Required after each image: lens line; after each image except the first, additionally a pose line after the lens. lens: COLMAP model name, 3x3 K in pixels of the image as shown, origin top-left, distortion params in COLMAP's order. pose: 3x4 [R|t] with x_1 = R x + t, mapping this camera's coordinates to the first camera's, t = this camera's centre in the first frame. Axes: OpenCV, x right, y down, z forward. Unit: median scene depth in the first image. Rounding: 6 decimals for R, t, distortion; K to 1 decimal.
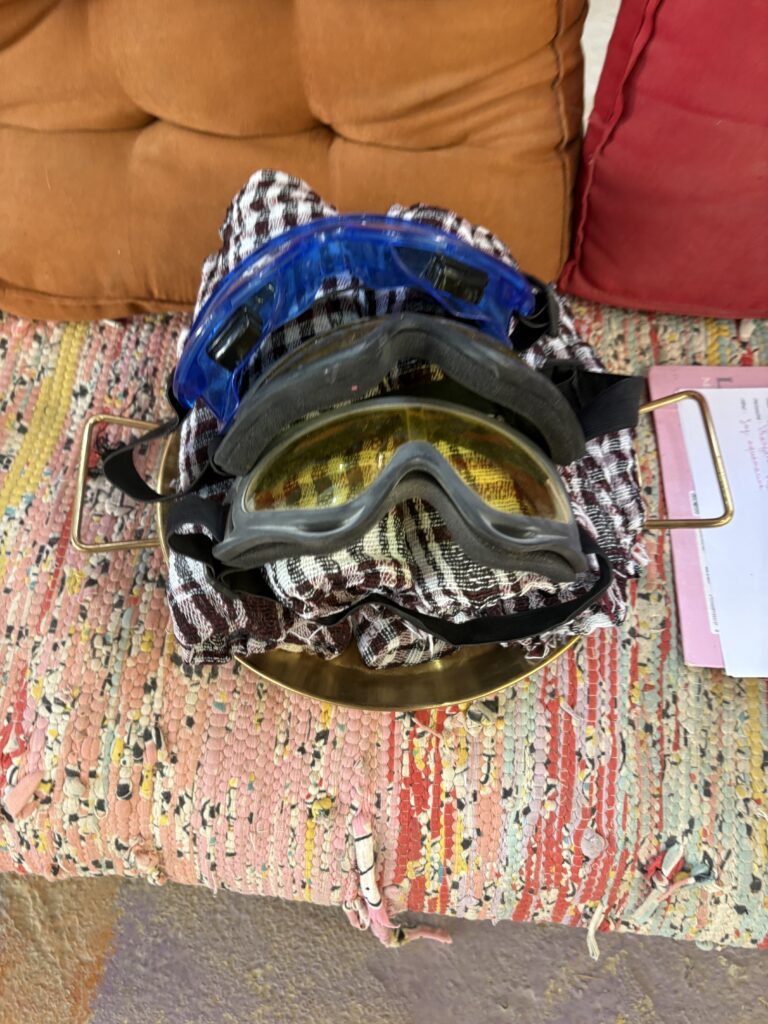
lens RADIAL K [[773.0, 0, 384.3], [0, 773.0, 511.0], [0, 0, 1]] dist [-0.011269, 0.008921]
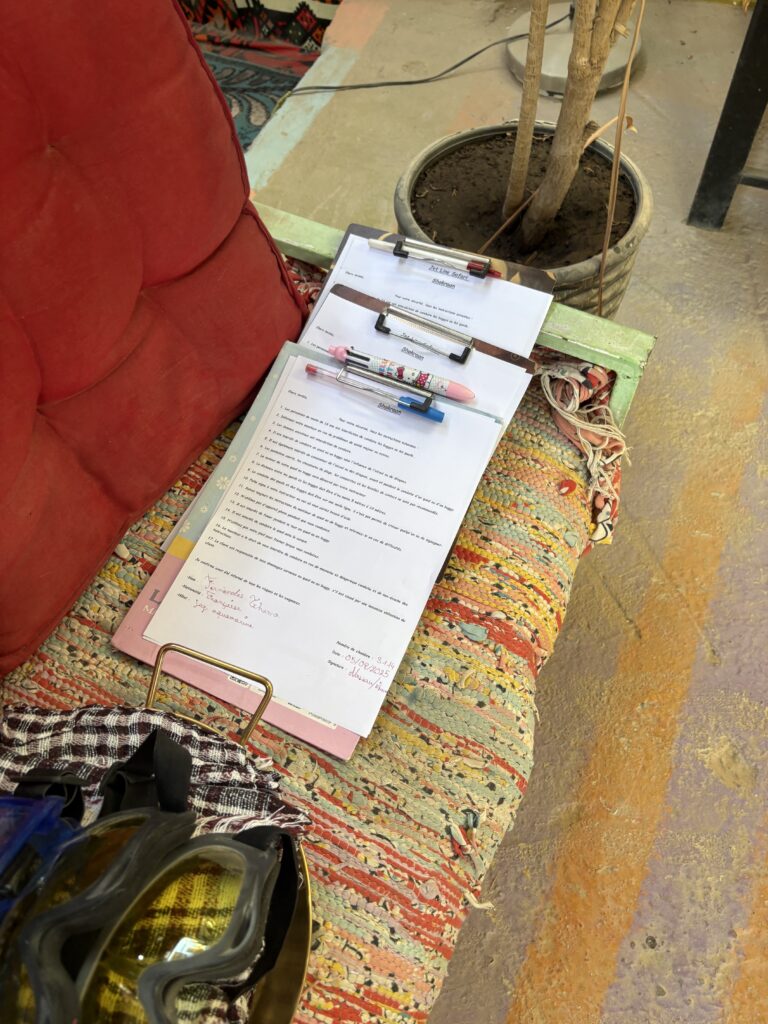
lens RADIAL K [[773.0, 0, 385.3], [0, 773.0, 512.4], [0, 0, 1]] dist [-0.011269, 0.008921]
pose [[0.369809, -0.815127, 0.445879, 0.173497], [0.799893, 0.523461, 0.293531, -0.369311], [-0.472666, 0.248105, 0.845595, -0.268542]]
